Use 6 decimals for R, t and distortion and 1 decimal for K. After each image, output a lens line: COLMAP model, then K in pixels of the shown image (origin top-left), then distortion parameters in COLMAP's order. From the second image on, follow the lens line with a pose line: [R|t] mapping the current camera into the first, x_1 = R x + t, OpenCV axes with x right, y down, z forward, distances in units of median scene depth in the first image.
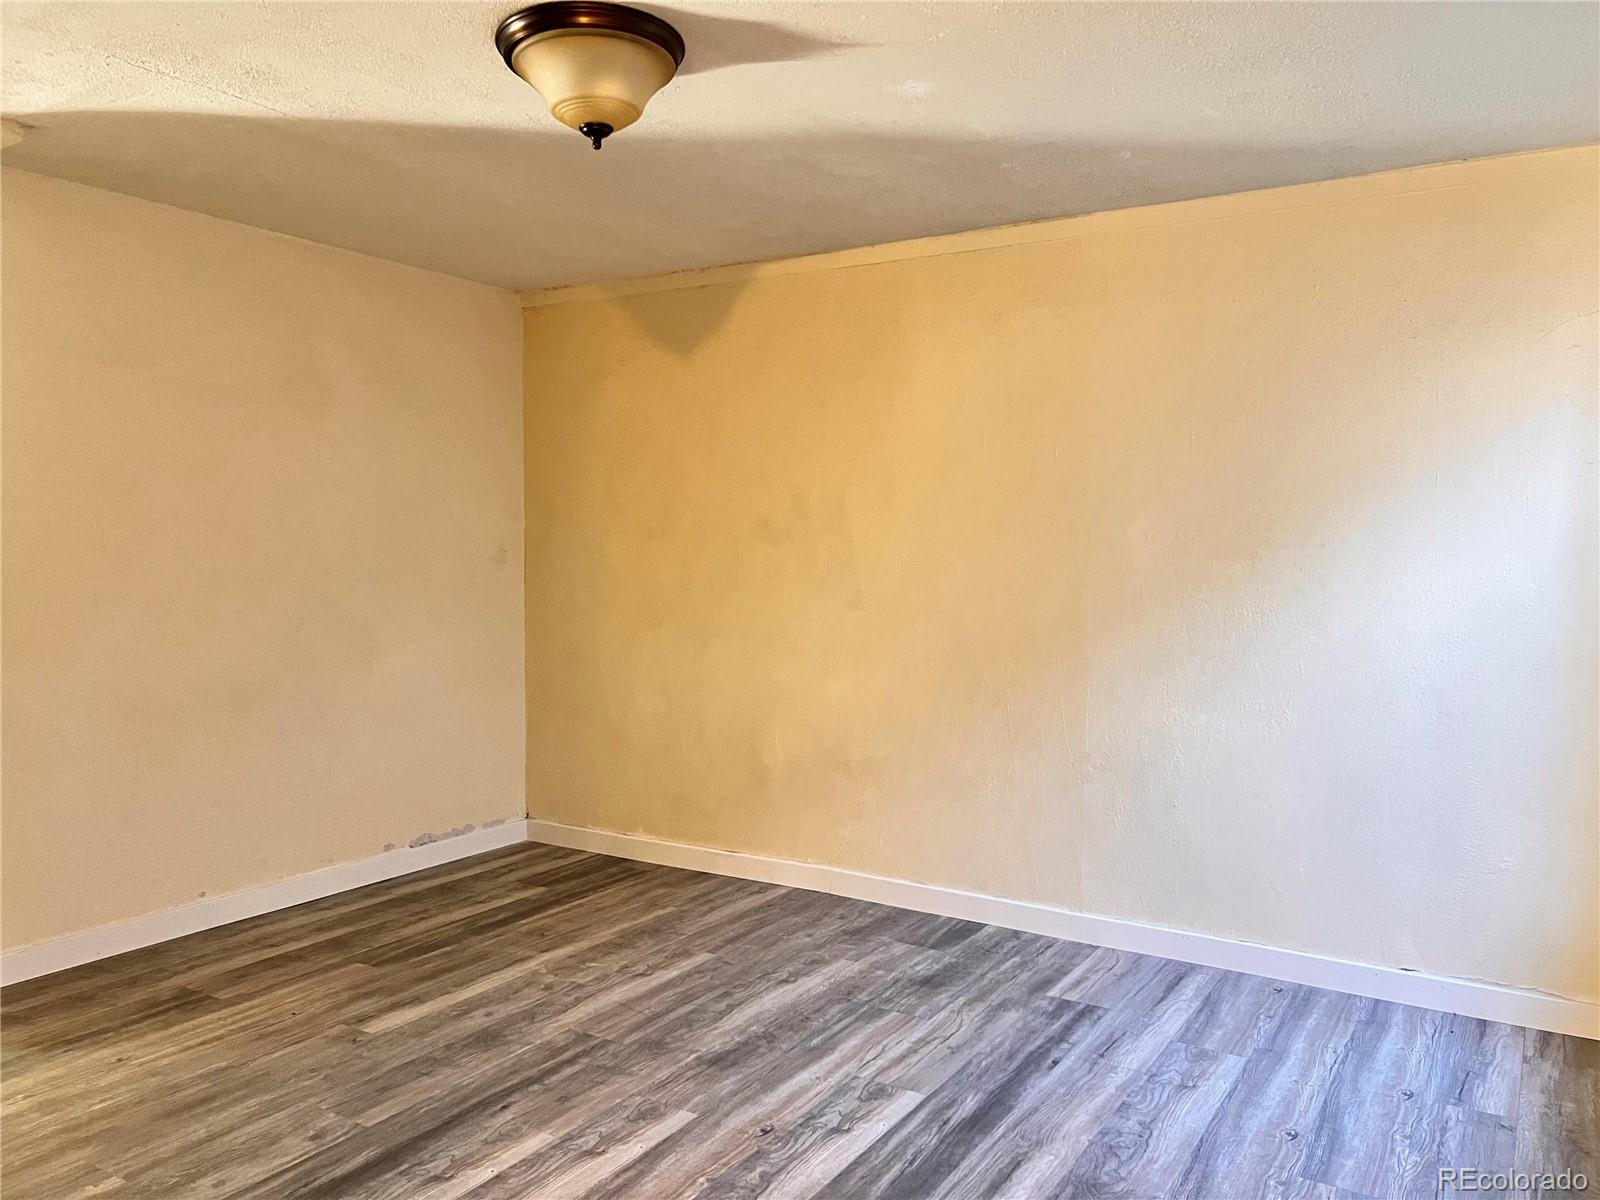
lens RADIAL K [[1216.1, 0, 798.5], [0, 1216.1, 602.3], [0, 0, 1]] dist [0.060621, -0.061018]
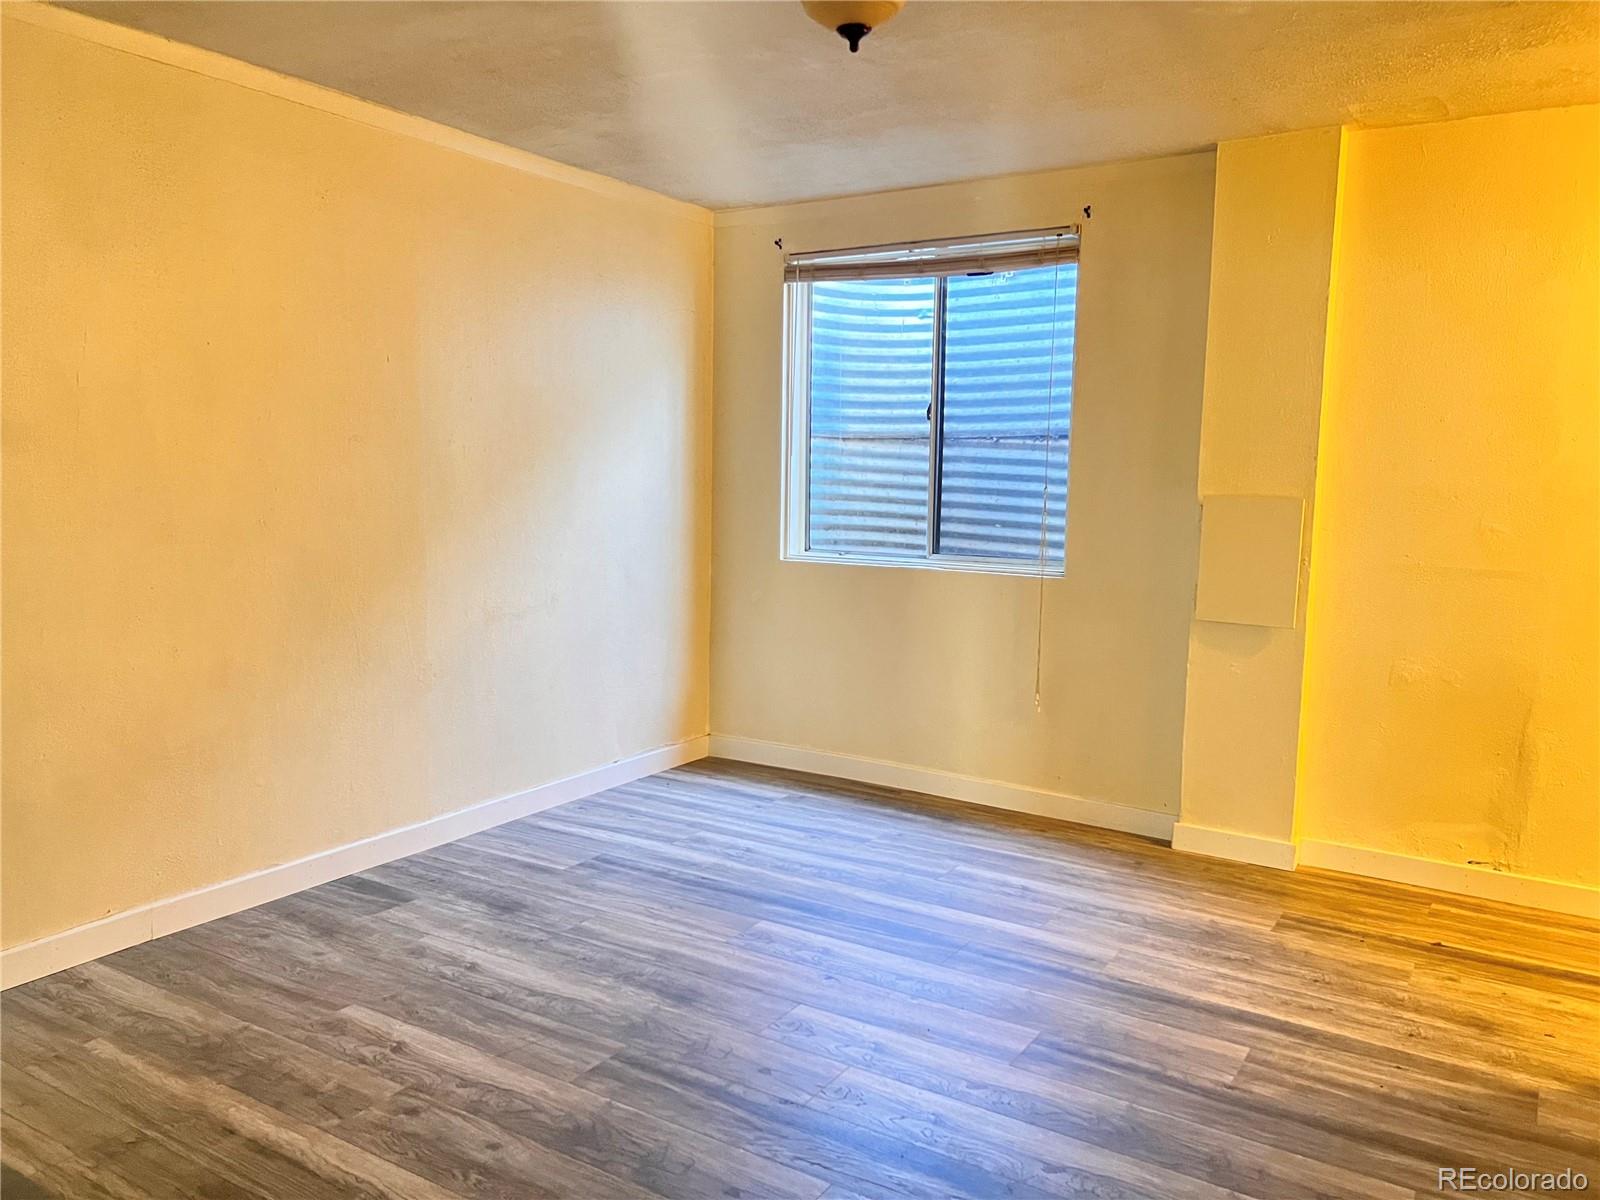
lens RADIAL K [[1216.1, 0, 792.5], [0, 1216.1, 601.0], [0, 0, 1]] dist [0.060621, -0.061018]
pose [[-0.000372, -0.120881, 0.992667, -0.850403], [0.033237, 0.992117, 0.120827, -0.045298], [-0.999447, 0.033038, 0.003648, 0.769414]]
